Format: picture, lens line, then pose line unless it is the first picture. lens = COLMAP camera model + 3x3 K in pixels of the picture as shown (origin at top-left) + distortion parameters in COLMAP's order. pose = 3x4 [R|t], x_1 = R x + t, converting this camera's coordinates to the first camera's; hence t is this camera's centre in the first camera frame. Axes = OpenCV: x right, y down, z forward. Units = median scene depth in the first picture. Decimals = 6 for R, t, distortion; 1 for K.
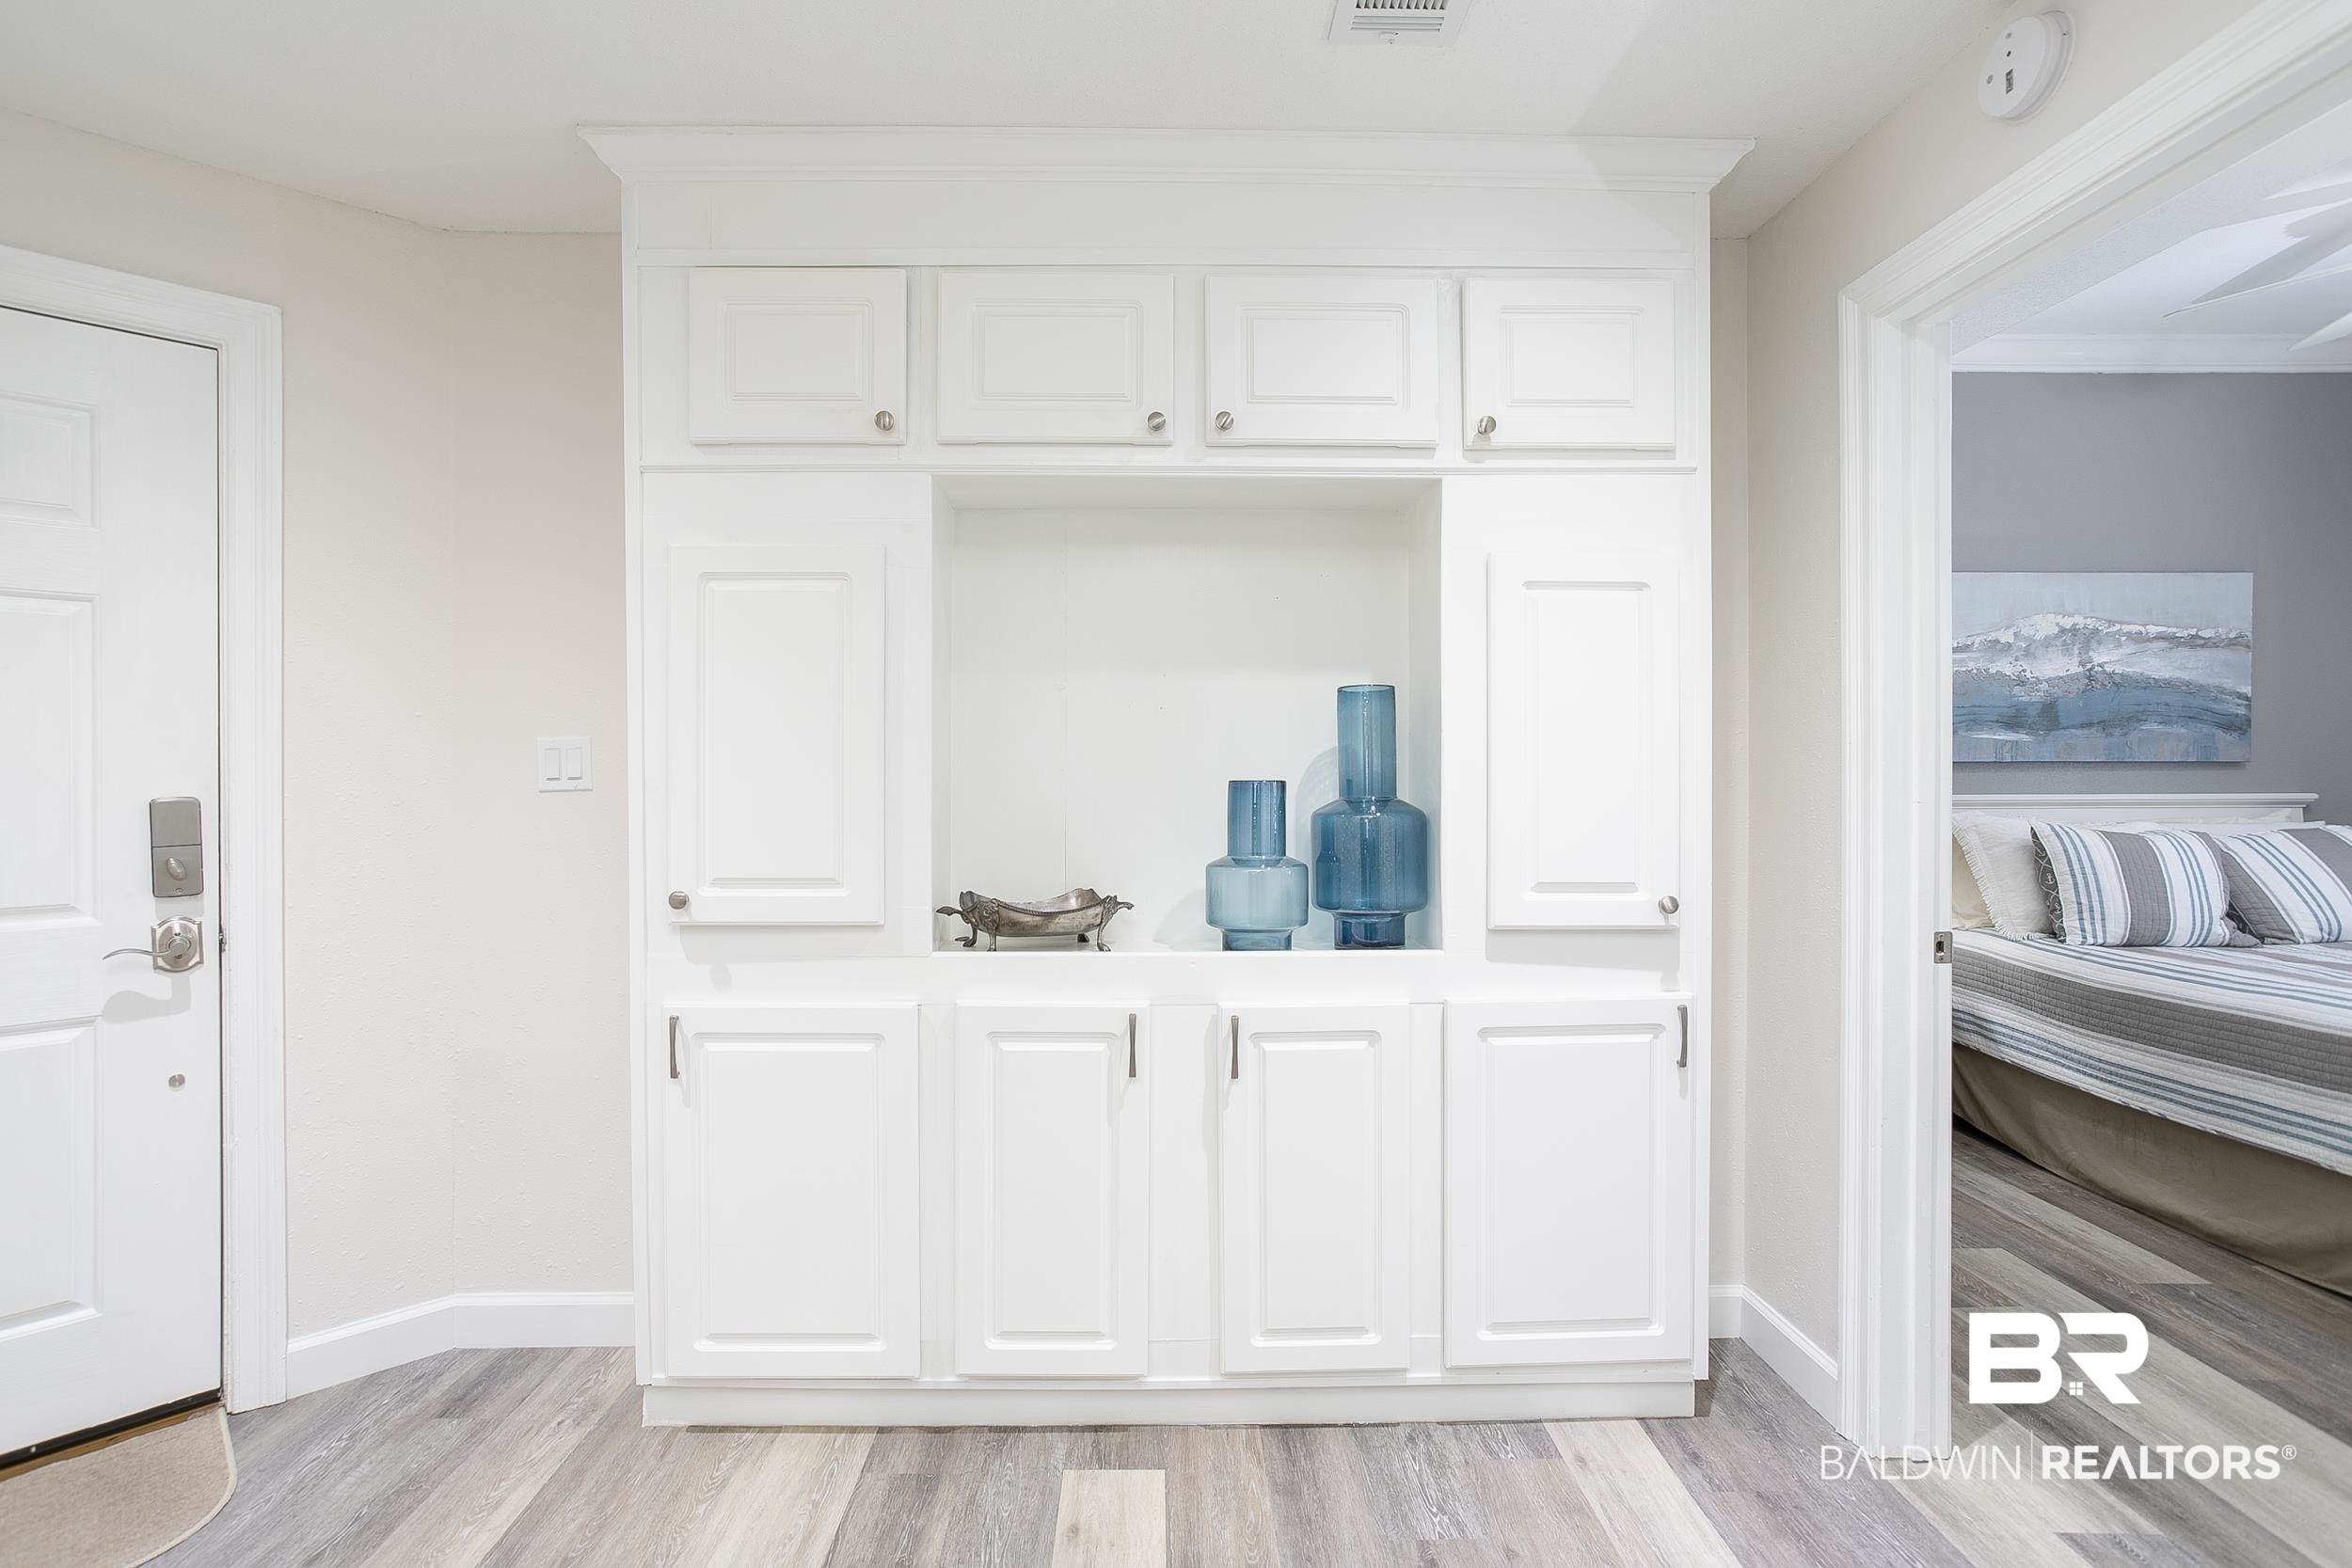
lens RADIAL K [[1149.0, 0, 1163.7], [0, 1149.0, 763.2], [0, 0, 1]] dist [-0.052042, 0.030635]
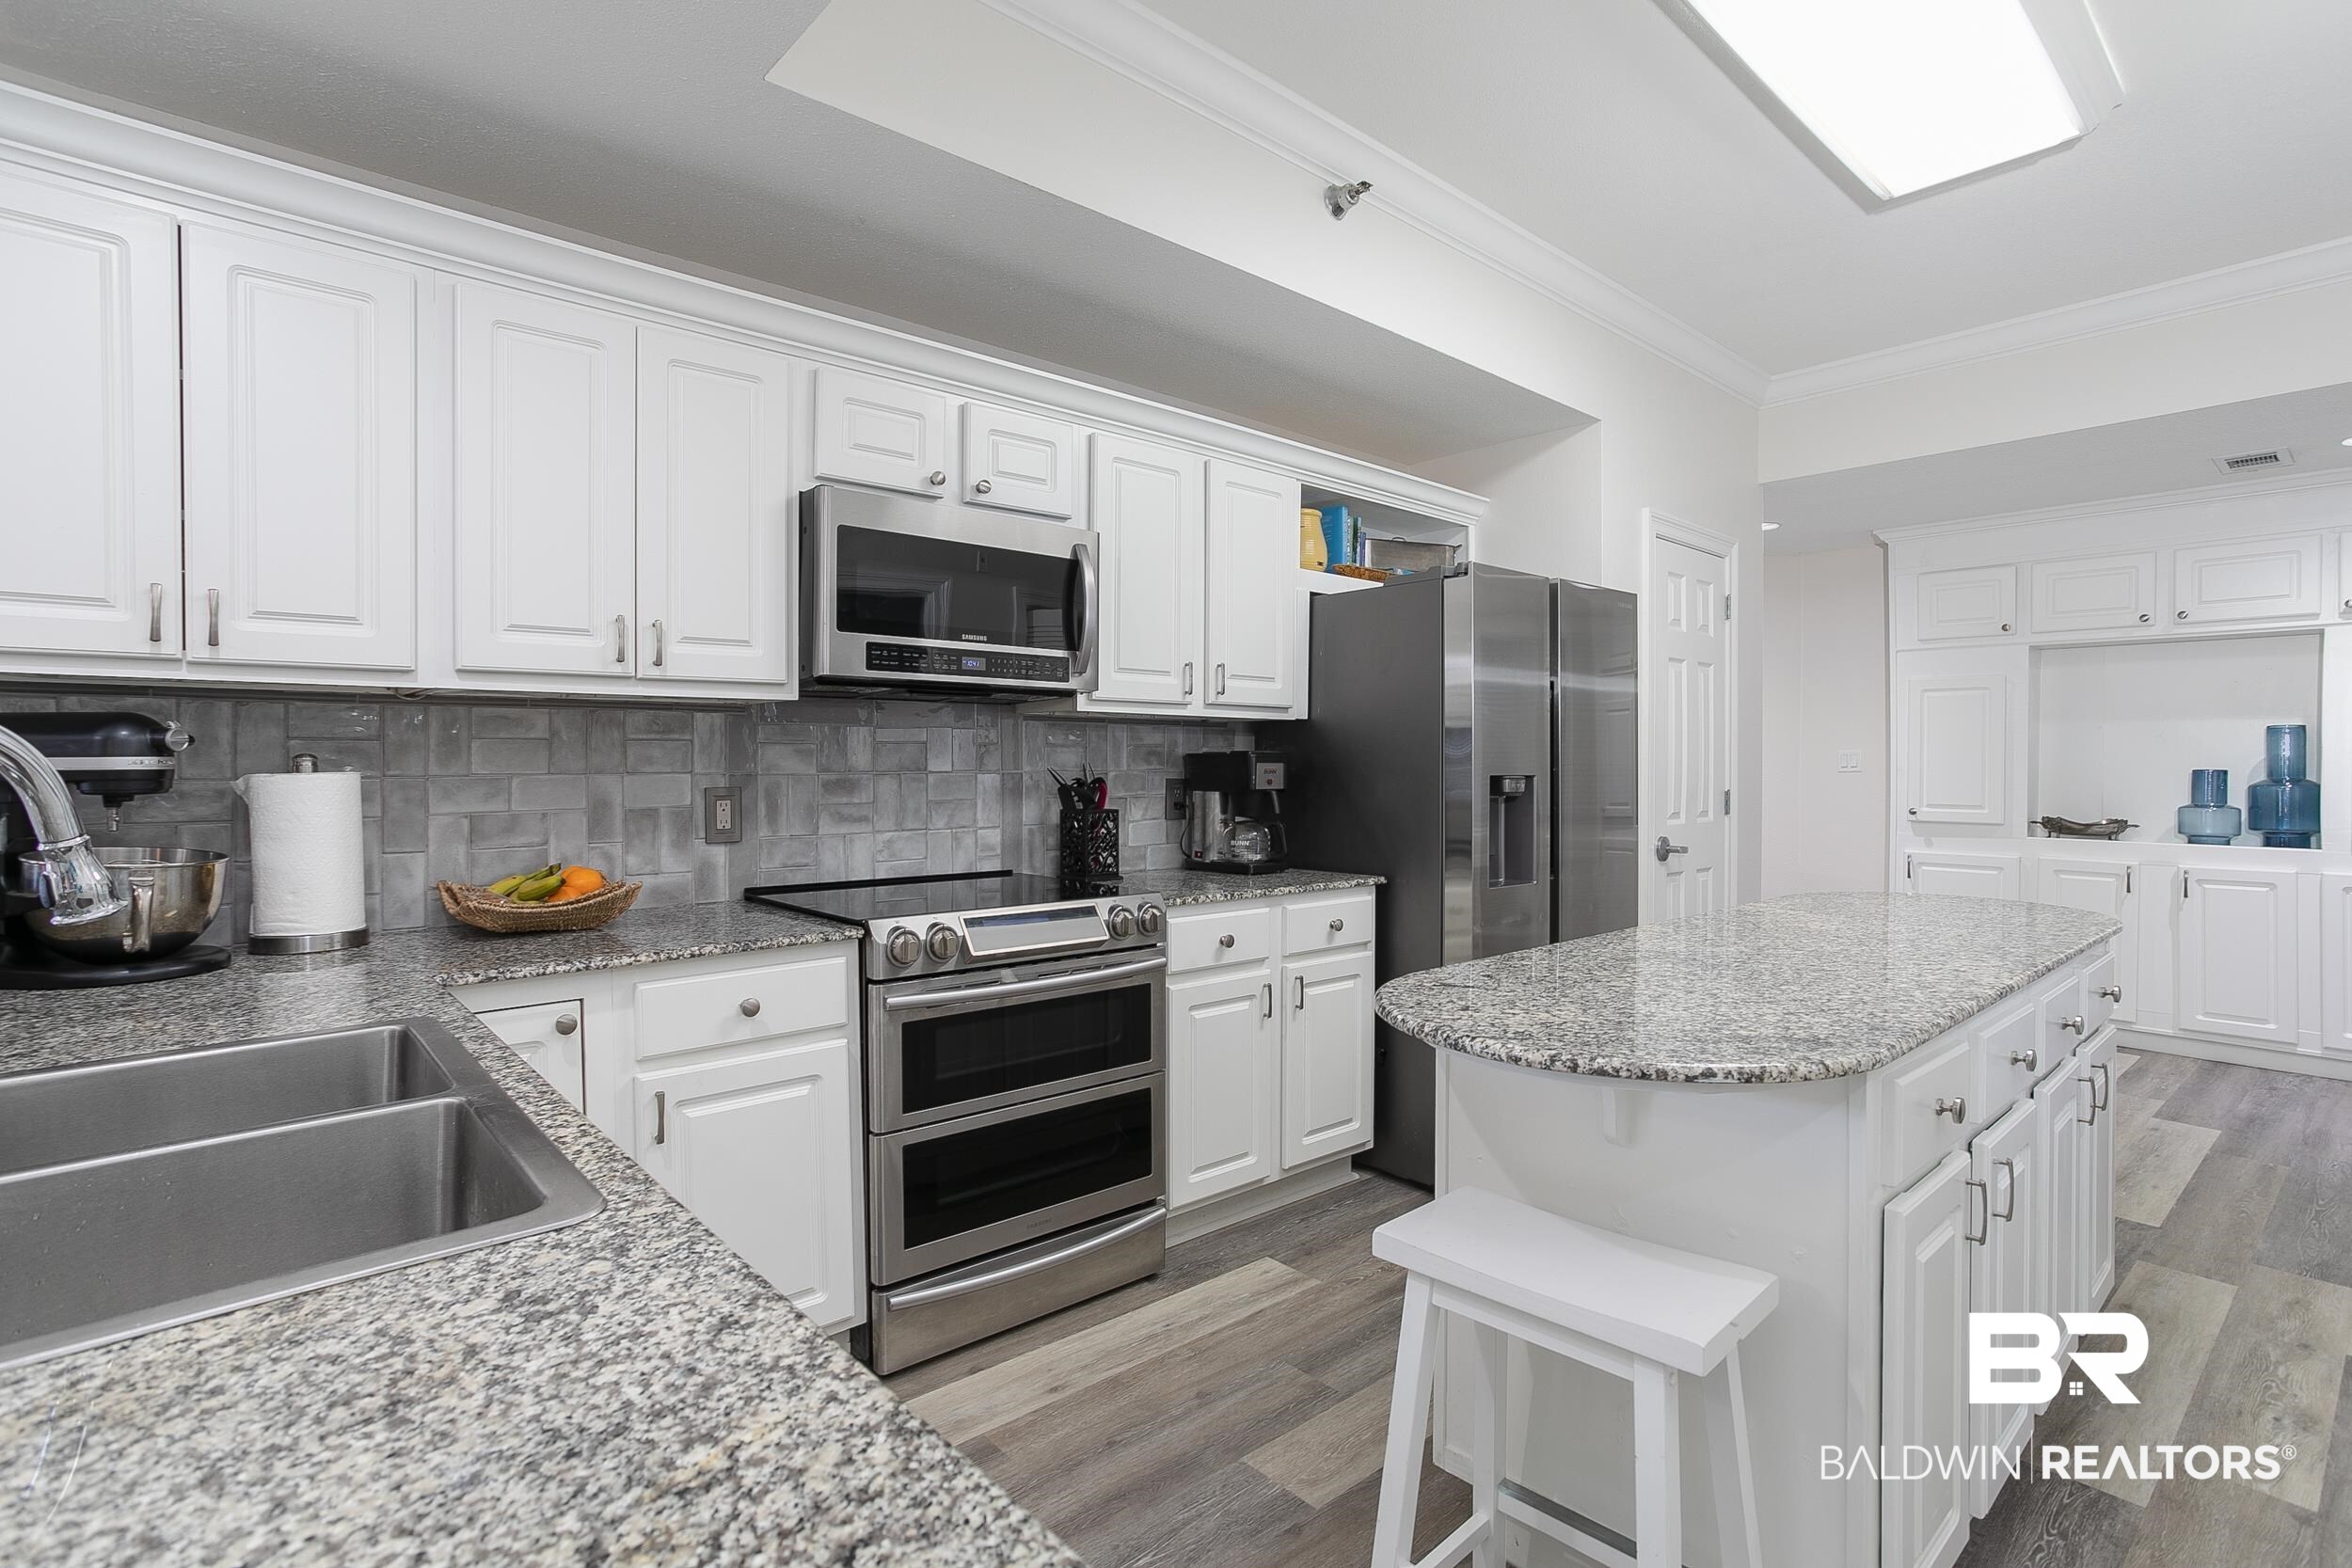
lens RADIAL K [[1149.0, 0, 1163.7], [0, 1149.0, 763.2], [0, 0, 1]] dist [-0.052042, 0.030635]
pose [[0.647870, 0.004387, -0.761738, 0.450293], [-0.007429, 0.999972, -0.000559, 0.019335], [0.761715, 0.006022, 0.647885, -2.043317]]
